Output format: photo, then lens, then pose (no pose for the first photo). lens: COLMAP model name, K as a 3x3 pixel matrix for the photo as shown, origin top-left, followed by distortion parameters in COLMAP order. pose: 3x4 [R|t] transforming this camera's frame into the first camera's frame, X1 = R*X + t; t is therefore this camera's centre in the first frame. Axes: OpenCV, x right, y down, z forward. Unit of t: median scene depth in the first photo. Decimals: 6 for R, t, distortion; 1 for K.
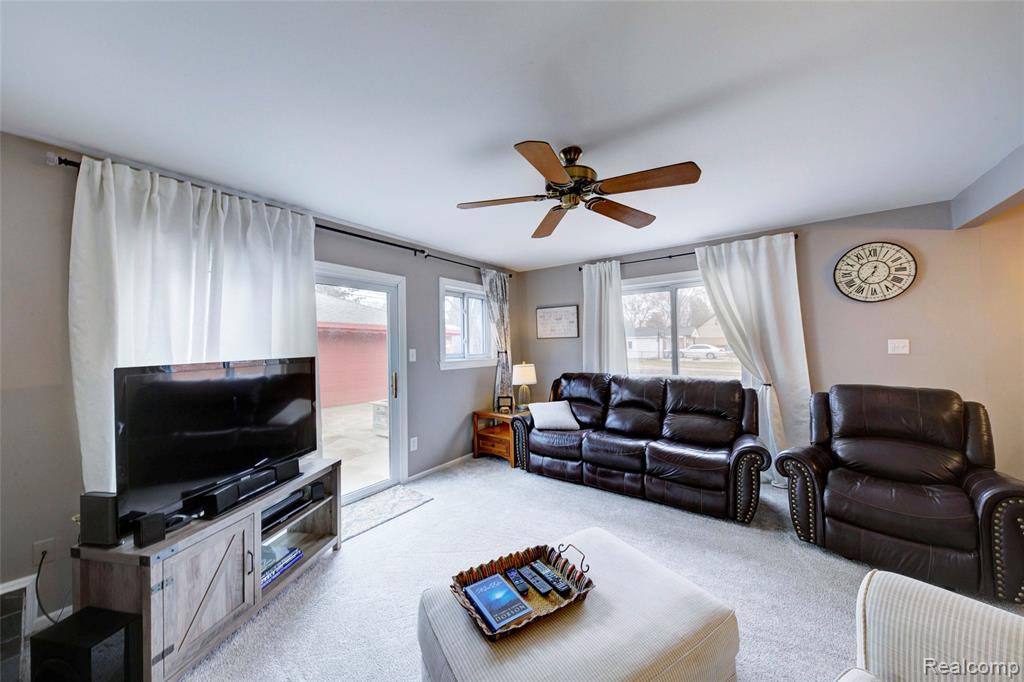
lens RADIAL K [[352.9, 0, 510.5], [0, 352.9, 343.6], [0, 0, 1]] dist [0.014189, -0.007832]
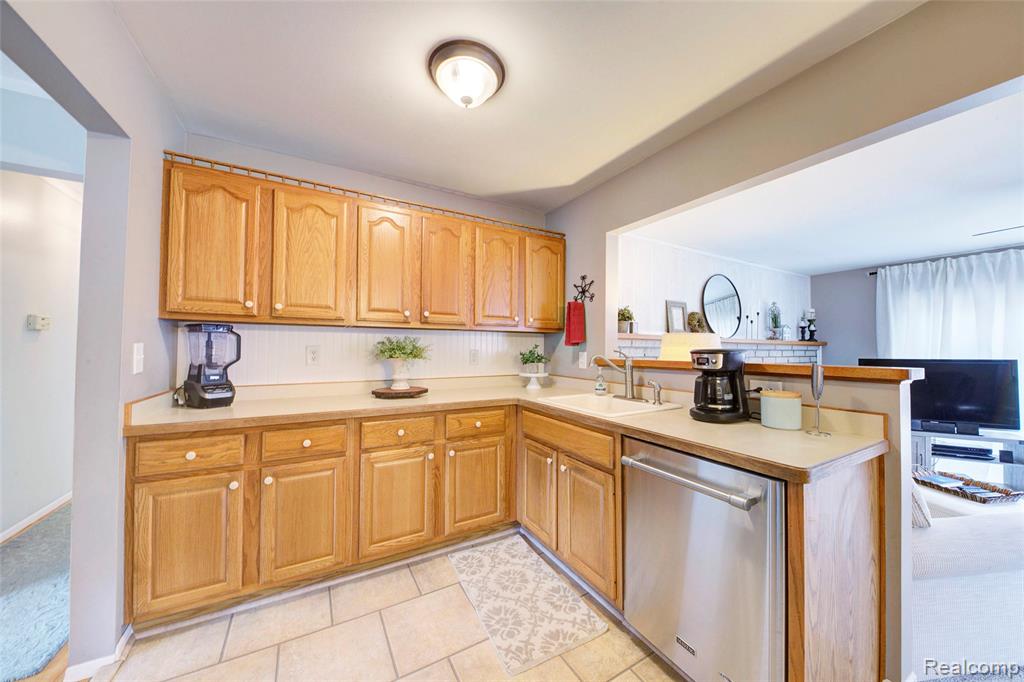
lens RADIAL K [[353.4, 0, 512.7], [0, 353.4, 341.5], [0, 0, 1]] dist [0.013024, -0.007741]
pose [[-0.405150, -0.015353, -0.914121, 1.510198], [-0.002914, 0.999876, -0.015502, -0.002884], [0.914246, -0.003617, -0.405144, -0.209802]]
